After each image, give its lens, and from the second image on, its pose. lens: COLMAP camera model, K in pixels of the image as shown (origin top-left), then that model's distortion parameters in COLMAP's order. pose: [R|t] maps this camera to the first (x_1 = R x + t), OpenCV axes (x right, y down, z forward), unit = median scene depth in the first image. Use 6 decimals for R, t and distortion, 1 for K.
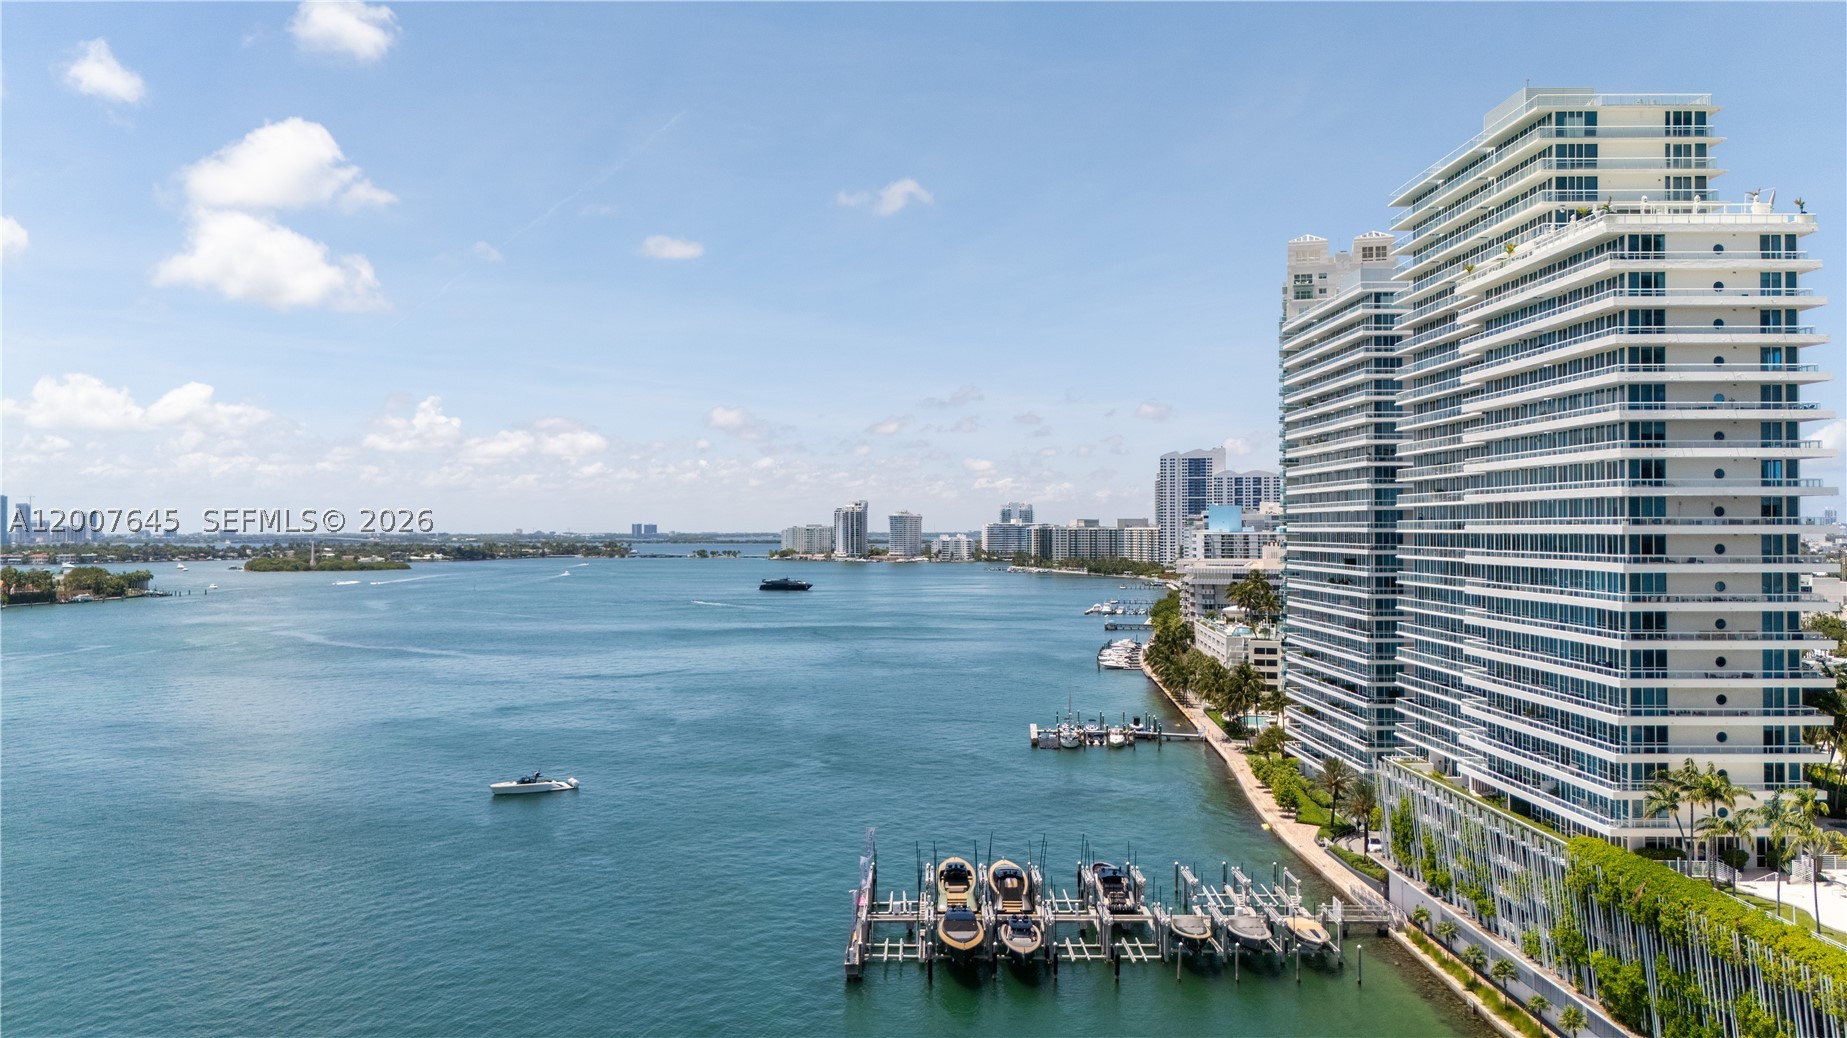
lens RADIAL K [[1397.9, 0, 878.1], [0, 1397.9, 503.5], [0, 0, 1]] dist [0.065883, -0.103831]
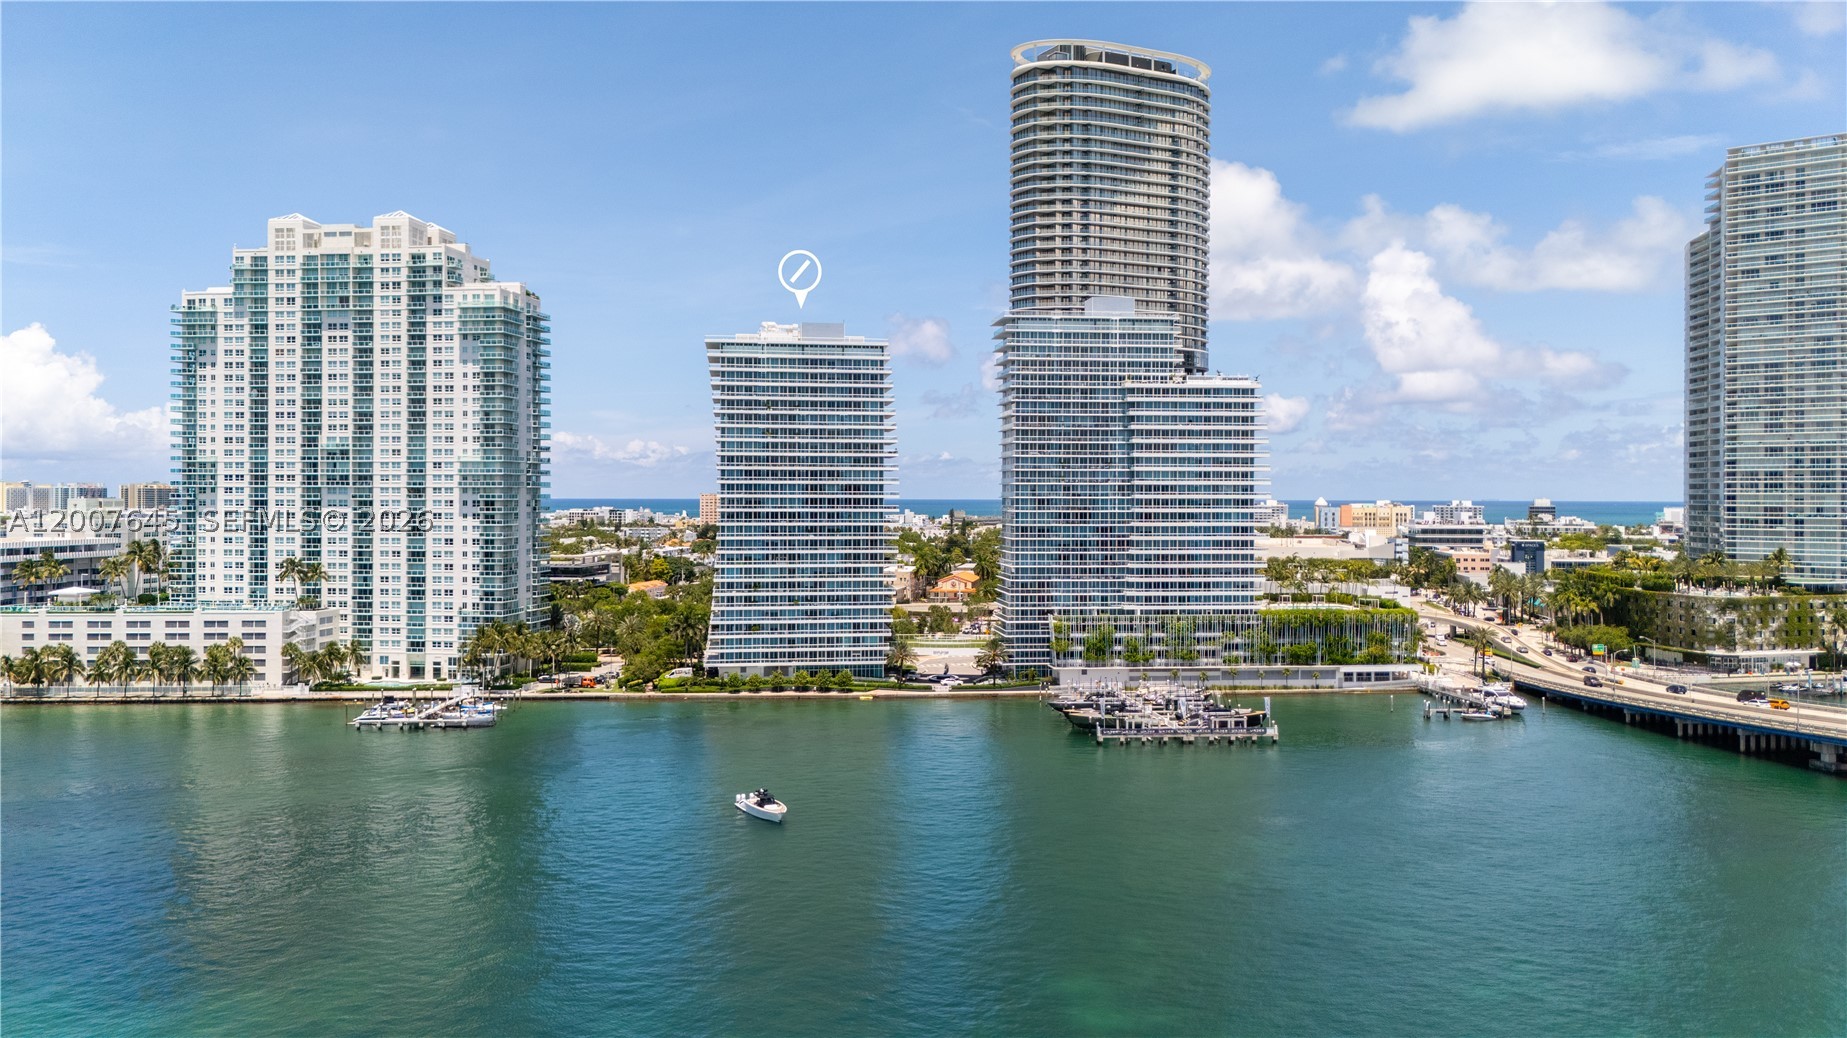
lens RADIAL K [[1356.3, 0, 932.4], [0, 1356.3, 499.1], [0, 0, 1]] dist [0.122603, -0.202246]
pose [[-0.145765, -0.000586, 0.989319, -1.464253], [-0.019935, 0.999799, -0.002345, 0.030494], [-0.989118, -0.020064, -0.145747, 1.465916]]
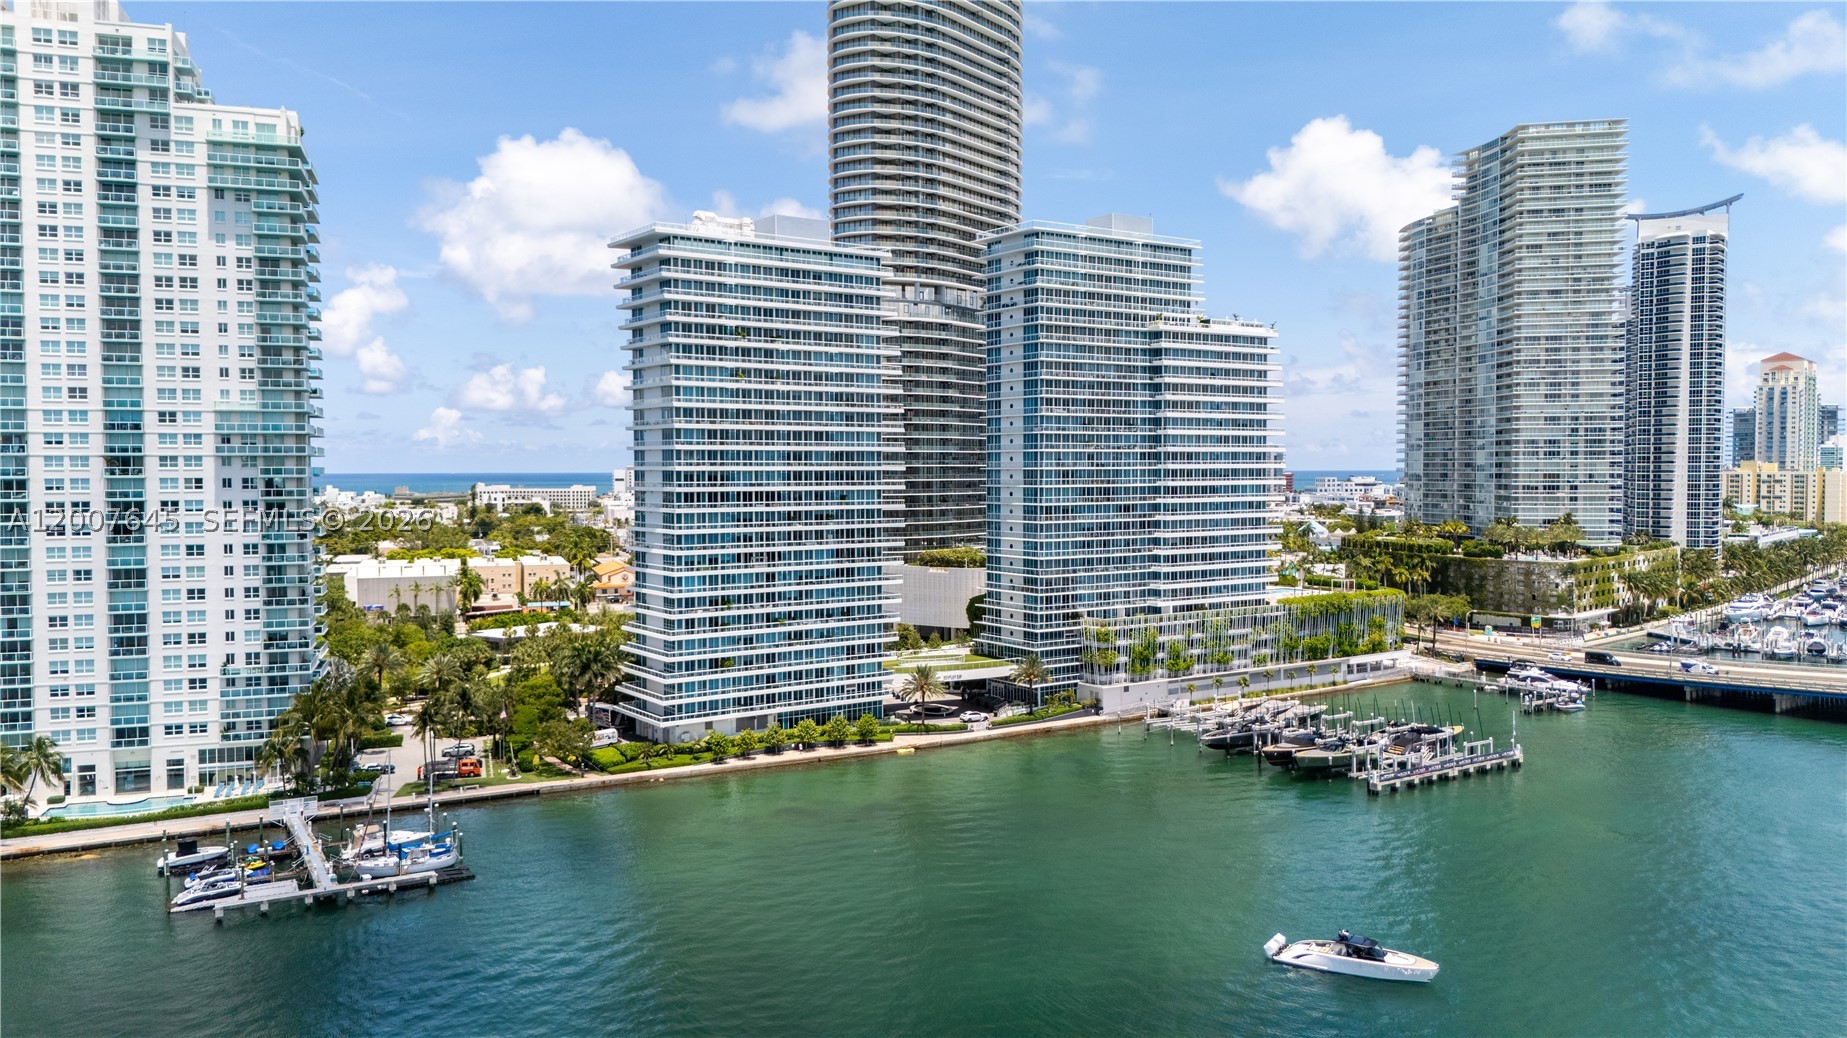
lens RADIAL K [[1342.3, 0, 923.5], [0, 1342.3, 519.0], [0, 0, 1]] dist [0.061835, -0.064368]
pose [[-0.582810, -0.026153, 0.812187, -0.693582], [-0.009840, 0.999636, 0.025128, 0.040689], [-0.812549, 0.006653, -0.582855, 2.016104]]
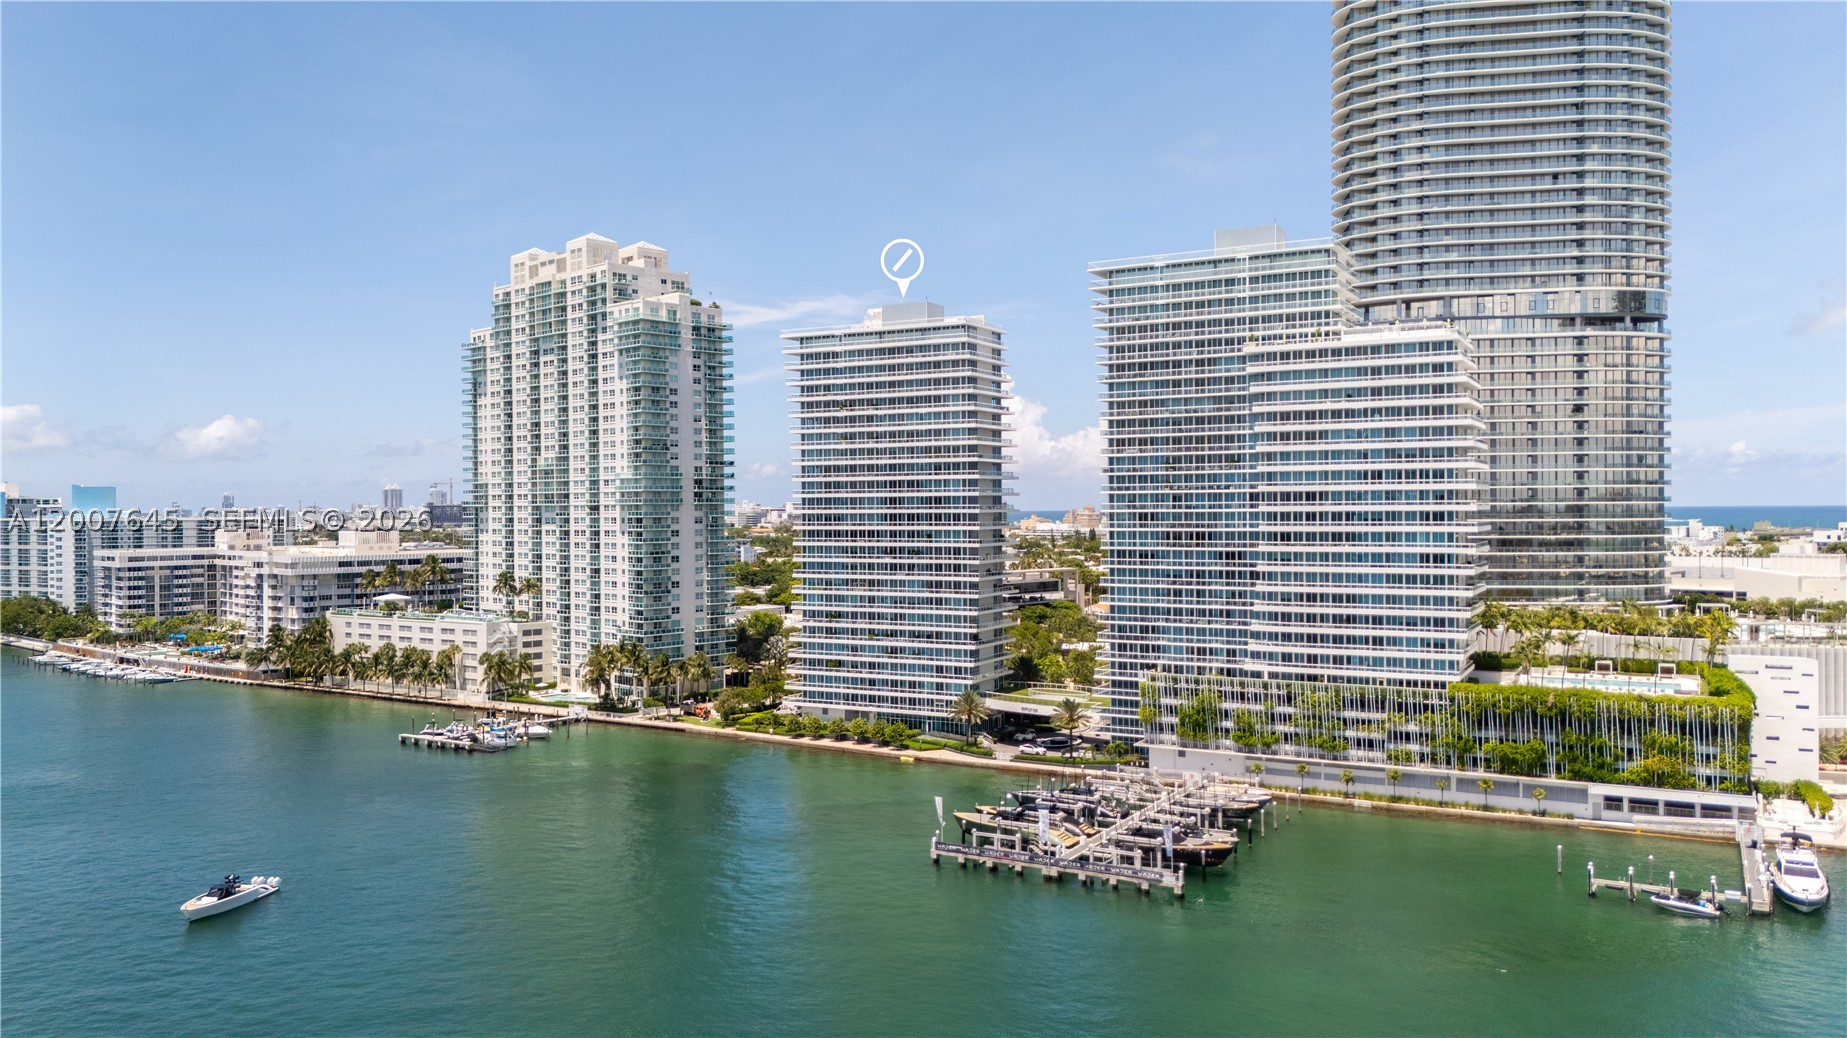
lens RADIAL K [[1362.8, 0, 933.1], [0, 1362.8, 519.0], [0, 0, 1]] dist [0.084047, -0.087342]
pose [[0.462700, -0.008802, 0.886471, -0.955407], [-0.010130, 0.999833, 0.015215, 0.009592], [-0.886457, -0.016019, 0.462534, 0.570547]]
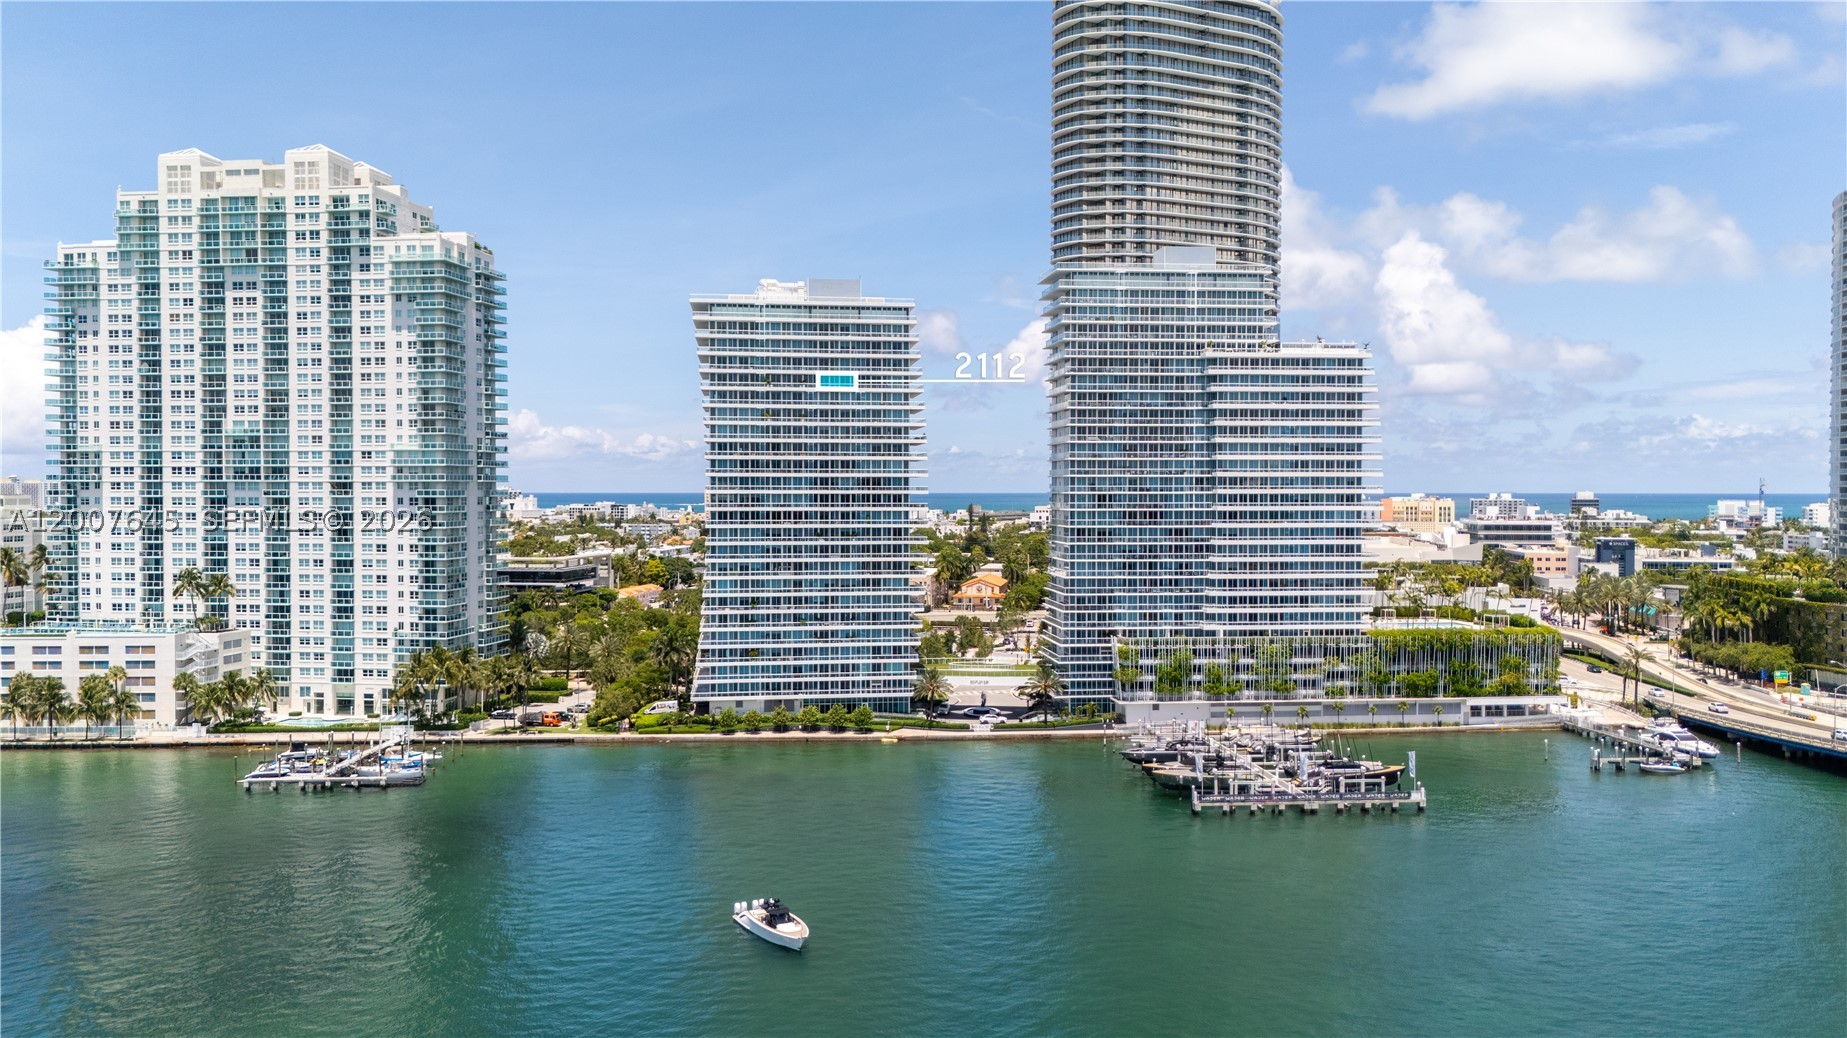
lens RADIAL K [[1362.8, 0, 933.1], [0, 1362.8, 519.0], [0, 0, 1]] dist [0.084047, -0.087342]
pose [[-0.139446, -0.019336, 0.990041, -1.123371], [-0.017921, 0.999695, 0.017001, 0.027479], [-0.990068, -0.015372, -0.139750, 1.447228]]
